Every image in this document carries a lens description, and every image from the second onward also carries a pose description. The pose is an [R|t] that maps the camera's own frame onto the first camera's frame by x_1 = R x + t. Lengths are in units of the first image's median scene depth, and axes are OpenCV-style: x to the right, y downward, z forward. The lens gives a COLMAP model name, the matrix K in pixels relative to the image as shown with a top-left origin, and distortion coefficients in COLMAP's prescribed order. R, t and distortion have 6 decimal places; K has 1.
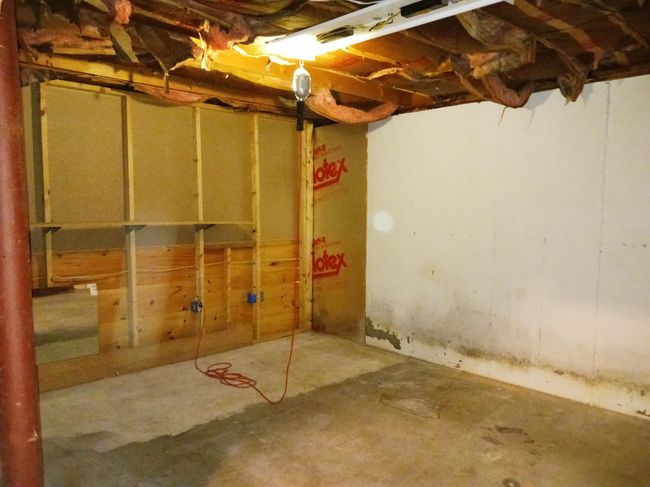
lens RADIAL K [[517.7, 0, 325.6], [0, 517.7, 243.4], [0, 0, 1]] dist [0.043600, -0.008321]
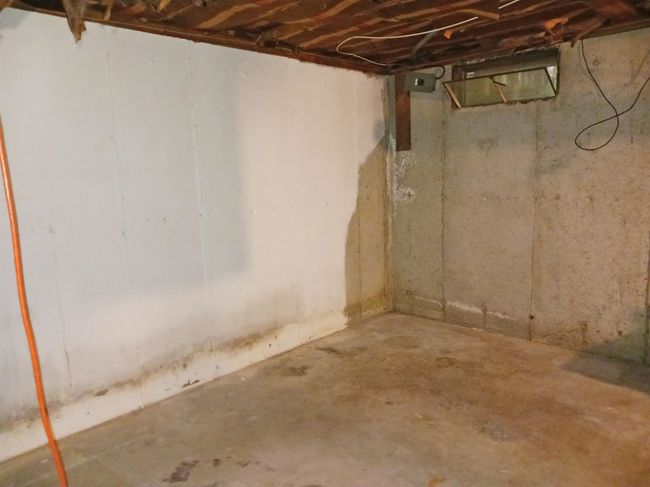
lens RADIAL K [[517.7, 0, 326.2], [0, 517.7, 244.6], [0, 0, 1]] dist [0.043600, -0.008321]
pose [[-0.040567, -0.150715, 0.987745, -0.332226], [0.110429, 0.981826, 0.154347, -0.060598], [-0.993056, 0.115337, -0.023186, 0.693607]]
